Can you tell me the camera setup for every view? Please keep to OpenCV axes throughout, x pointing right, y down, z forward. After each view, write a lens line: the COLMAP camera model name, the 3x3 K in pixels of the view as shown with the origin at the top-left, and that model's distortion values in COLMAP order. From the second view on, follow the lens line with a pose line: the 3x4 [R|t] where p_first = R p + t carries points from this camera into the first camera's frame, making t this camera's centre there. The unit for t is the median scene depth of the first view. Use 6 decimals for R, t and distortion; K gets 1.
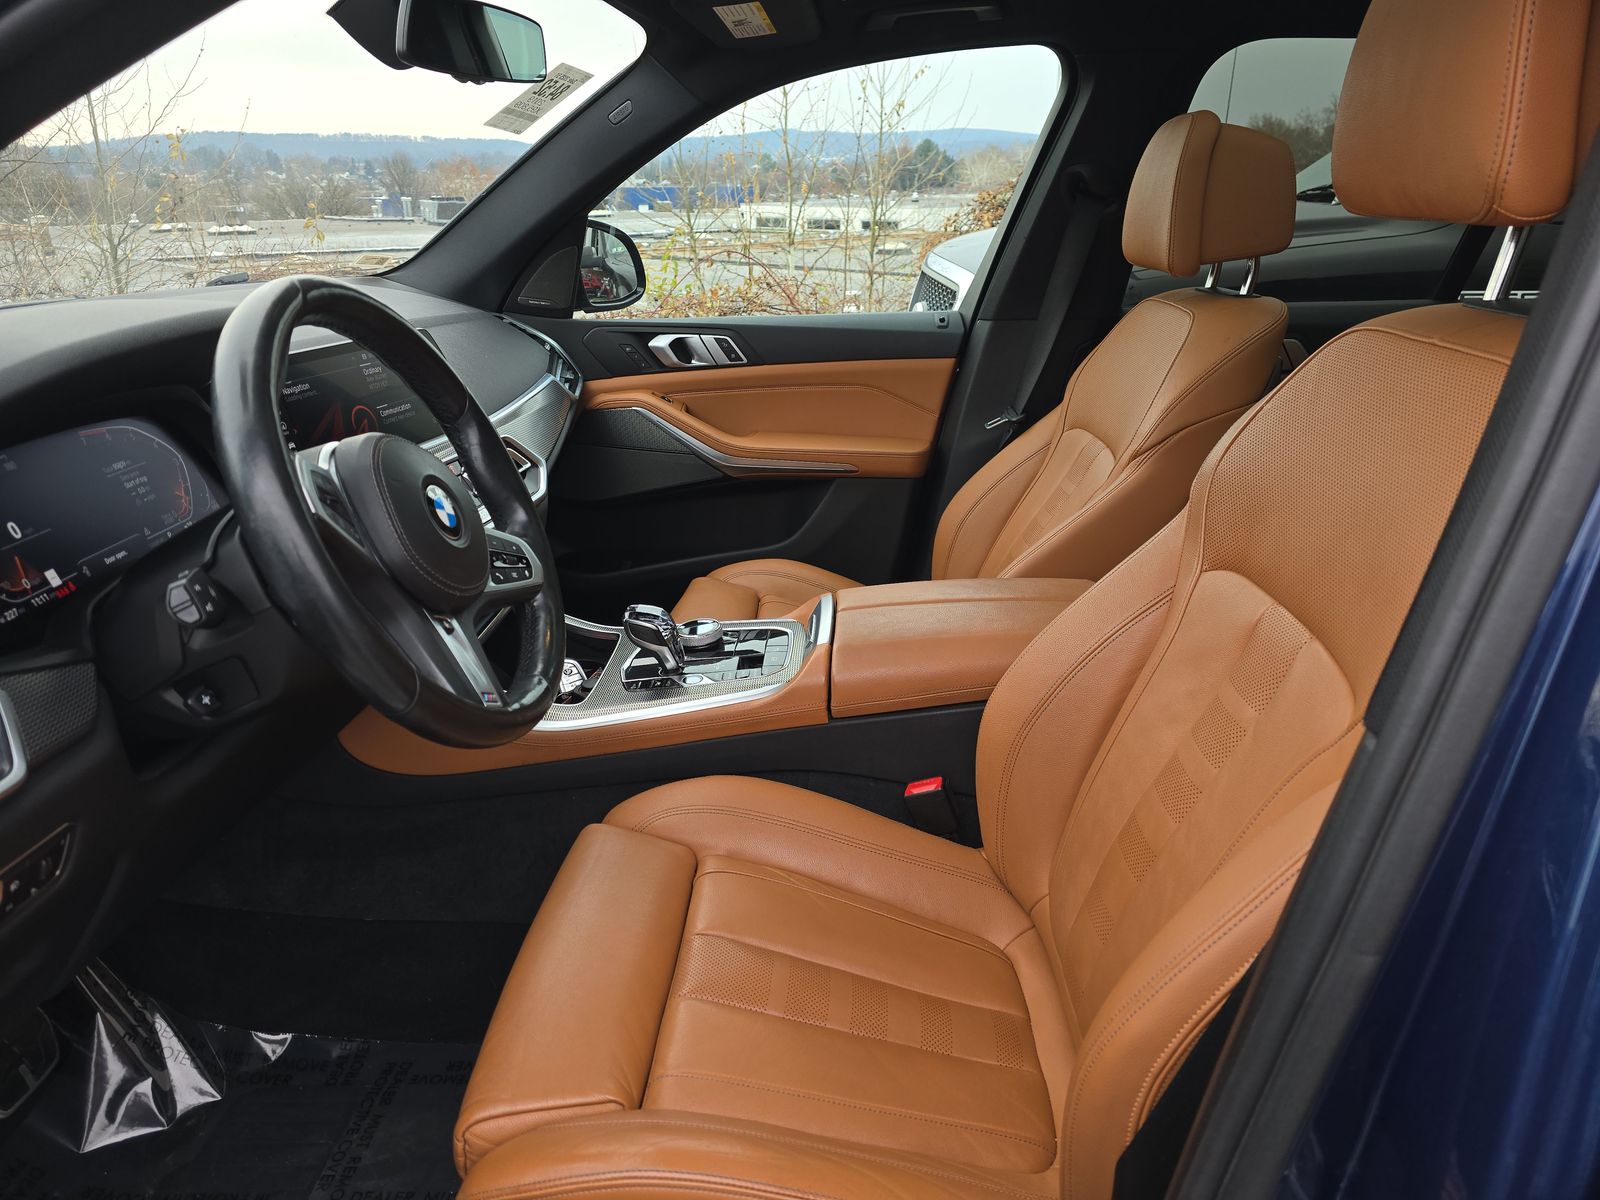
lens RADIAL K [[1081.7, 0, 812.2], [0, 1081.7, 597.2], [0, 0, 1]] dist [0.057360, -0.048257]
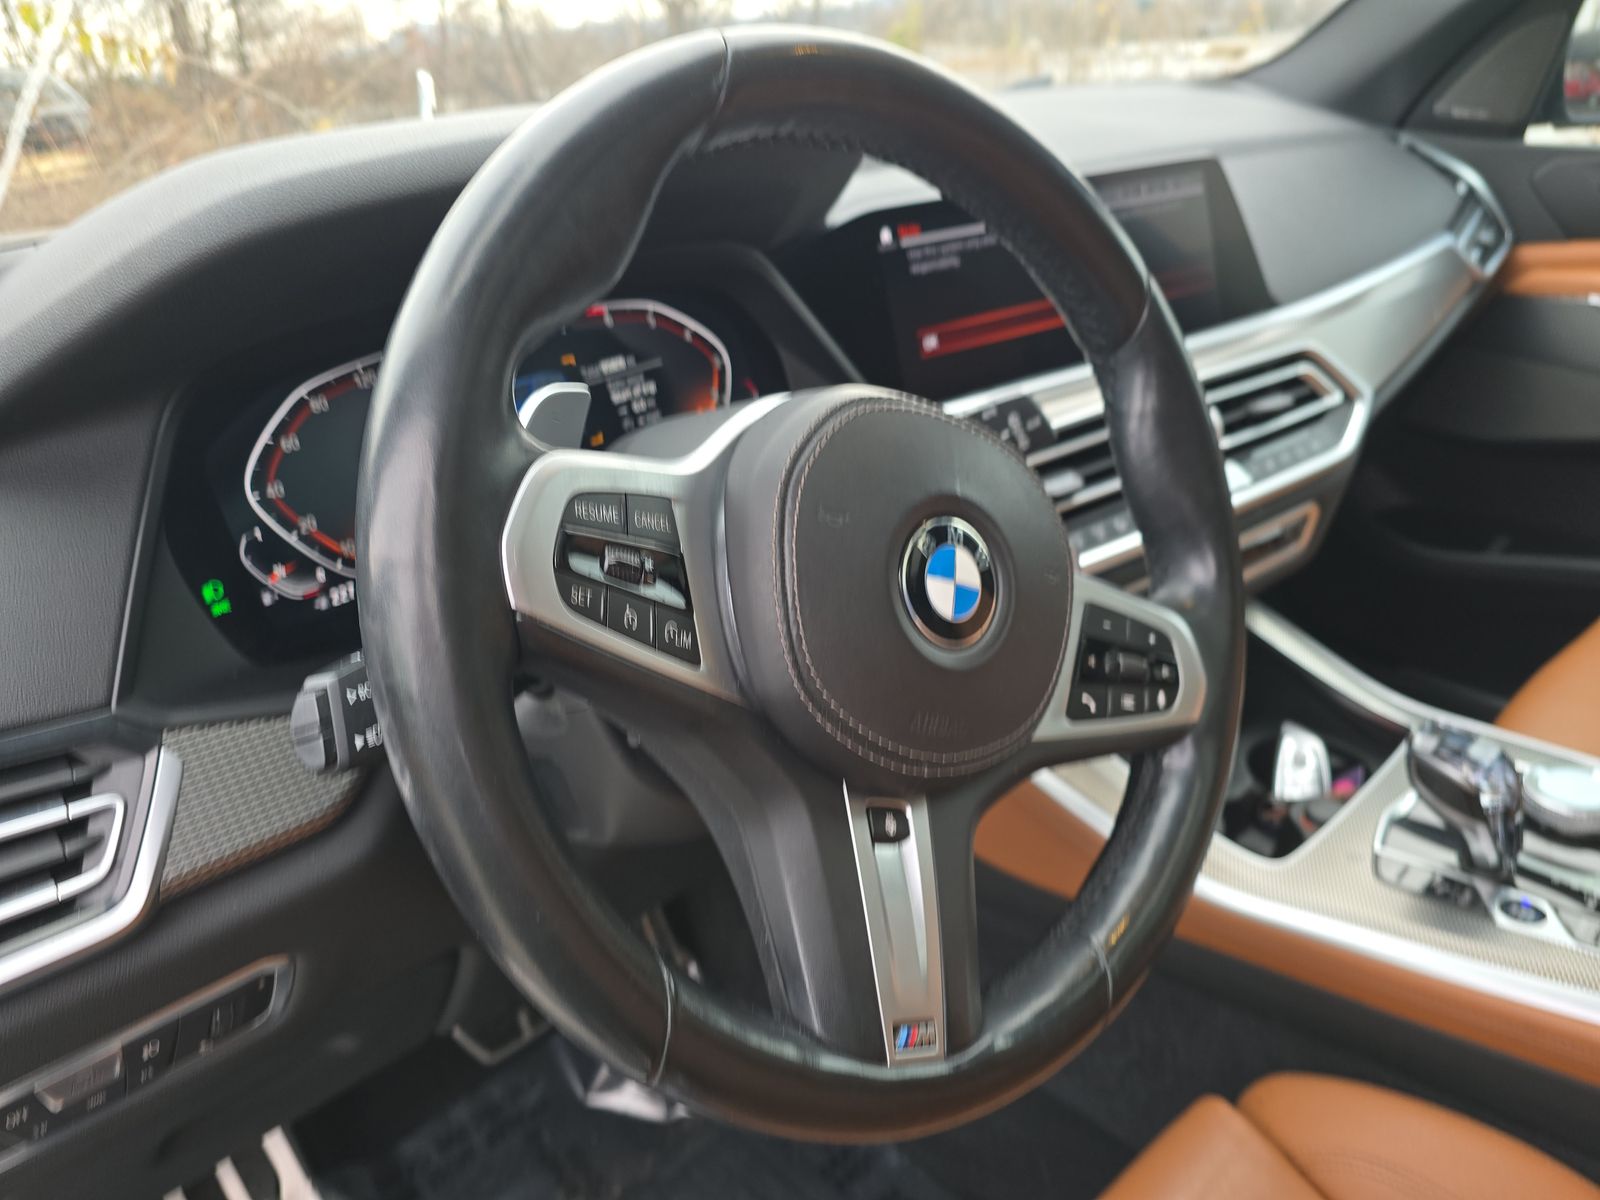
lens RADIAL K [[1104.3, 0, 826.2], [0, 1104.3, 597.3], [0, 0, 1]] dist [0.006098, -0.000160]
pose [[0.722215, 0.273932, -0.635112, -0.037088], [-0.183465, 0.961209, 0.205956, -0.064633], [0.666893, -0.032224, 0.744456, 0.263478]]
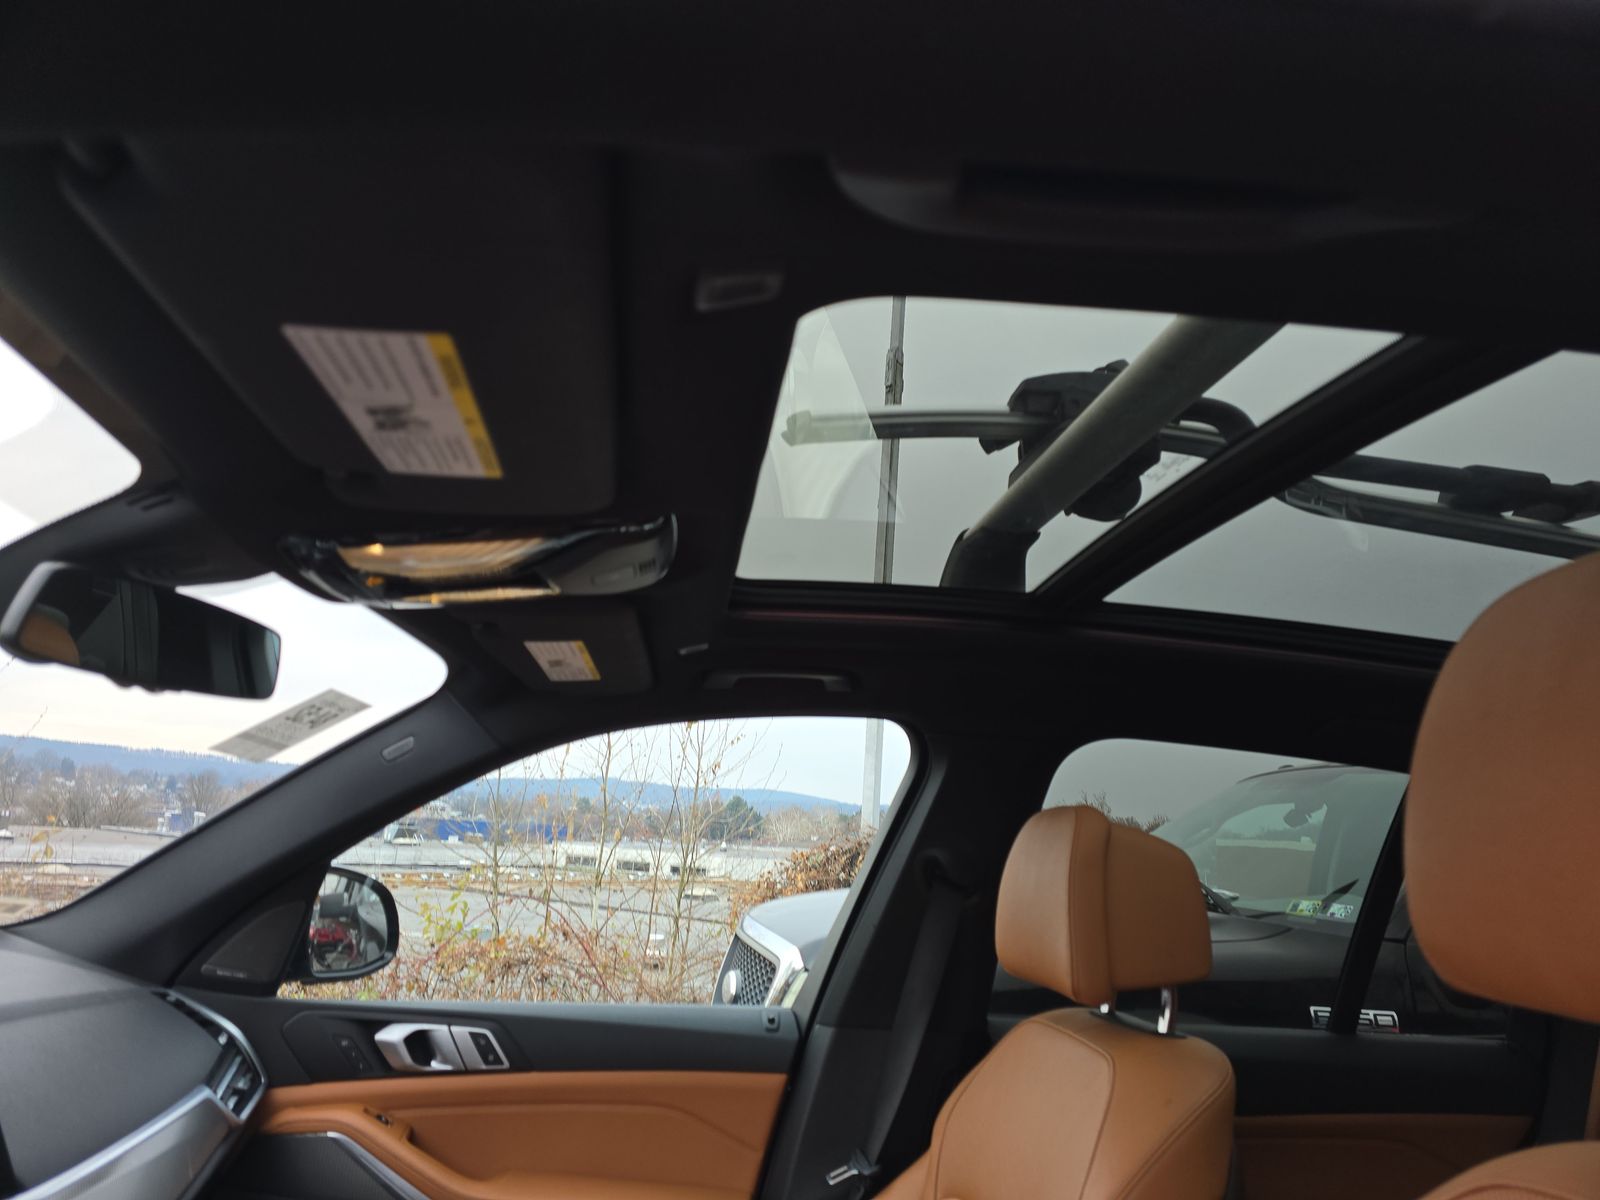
lens RADIAL K [[1081.7, 0, 812.2], [0, 1081.7, 597.2], [0, 0, 1]] dist [0.057360, -0.048257]
pose [[0.983502, 0.107013, 0.145848, 0.000257], [-0.009973, 0.837101, -0.546957, -0.078563], [-0.180621, 0.536479, 0.824358, 0.173985]]
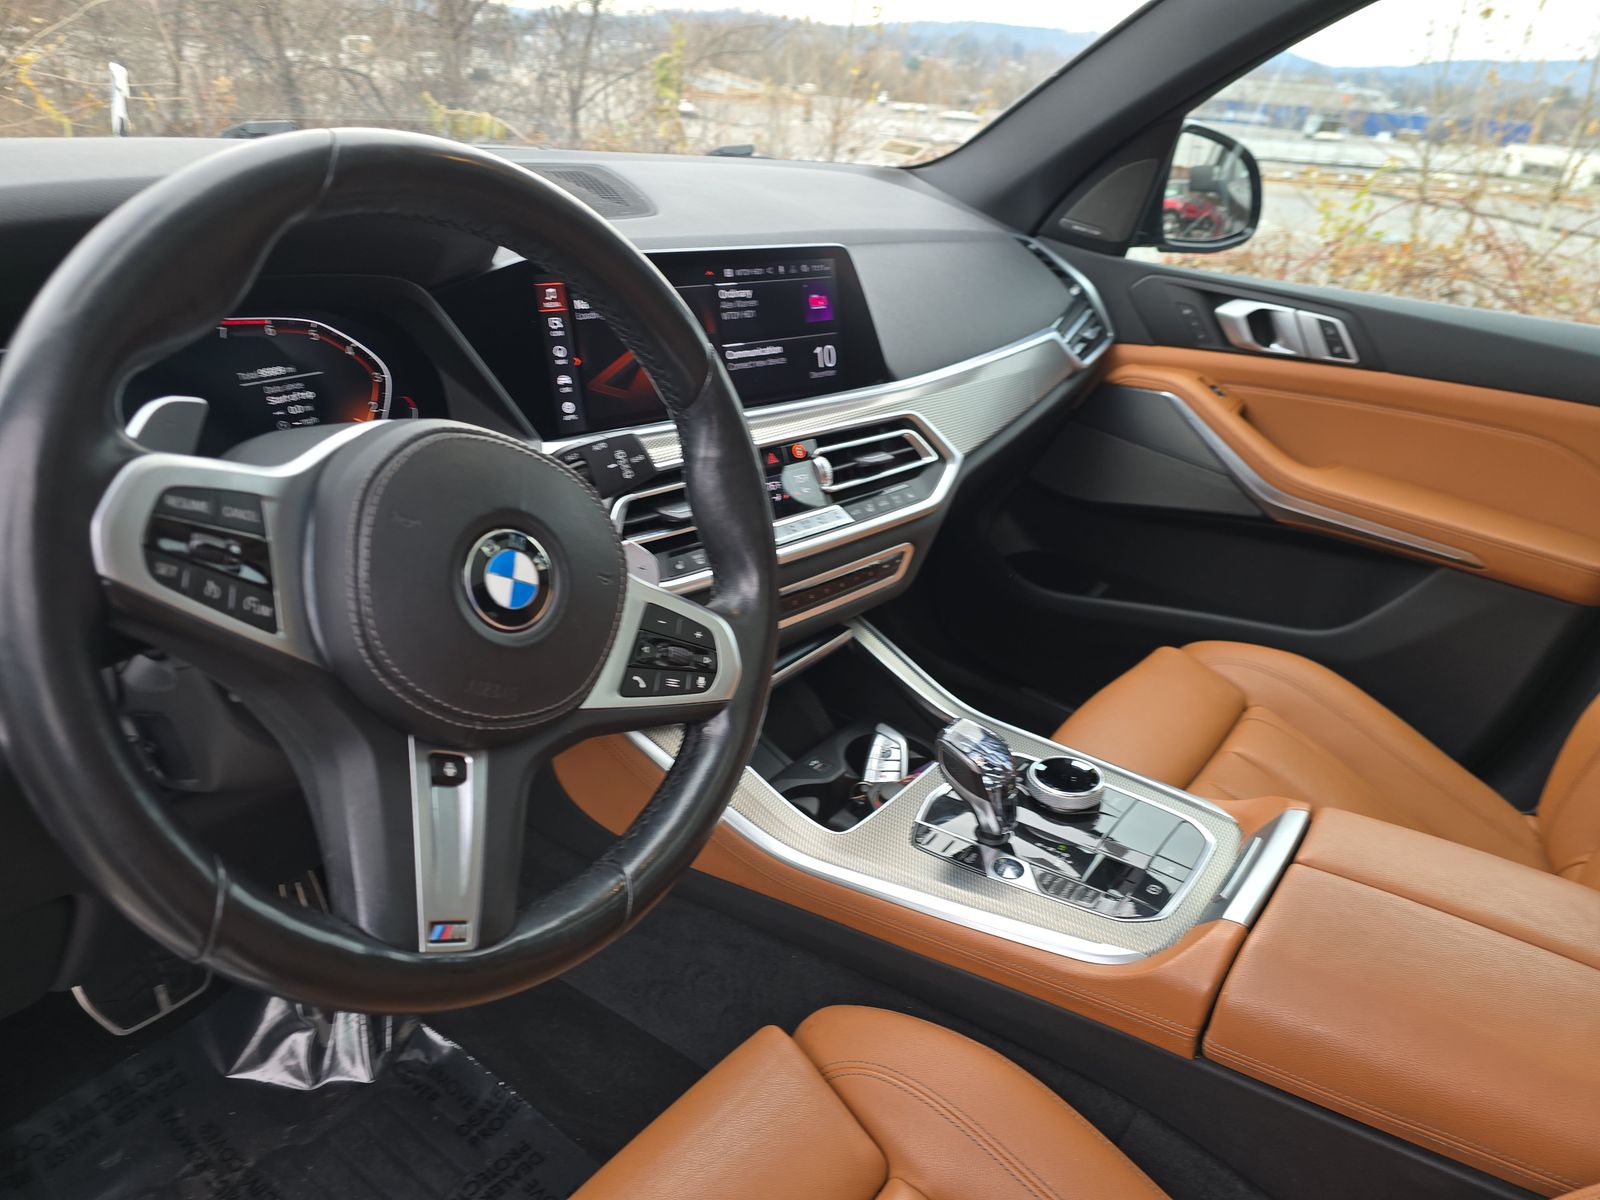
lens RADIAL K [[1081.7, 0, 812.2], [0, 1081.7, 597.2], [0, 0, 1]] dist [0.057360, -0.048257]
pose [[0.825291, 0.313396, -0.469764, 0.026211], [-0.279032, 0.949536, 0.143261, -0.081429], [0.490955, 0.012847, 0.871090, 0.243170]]
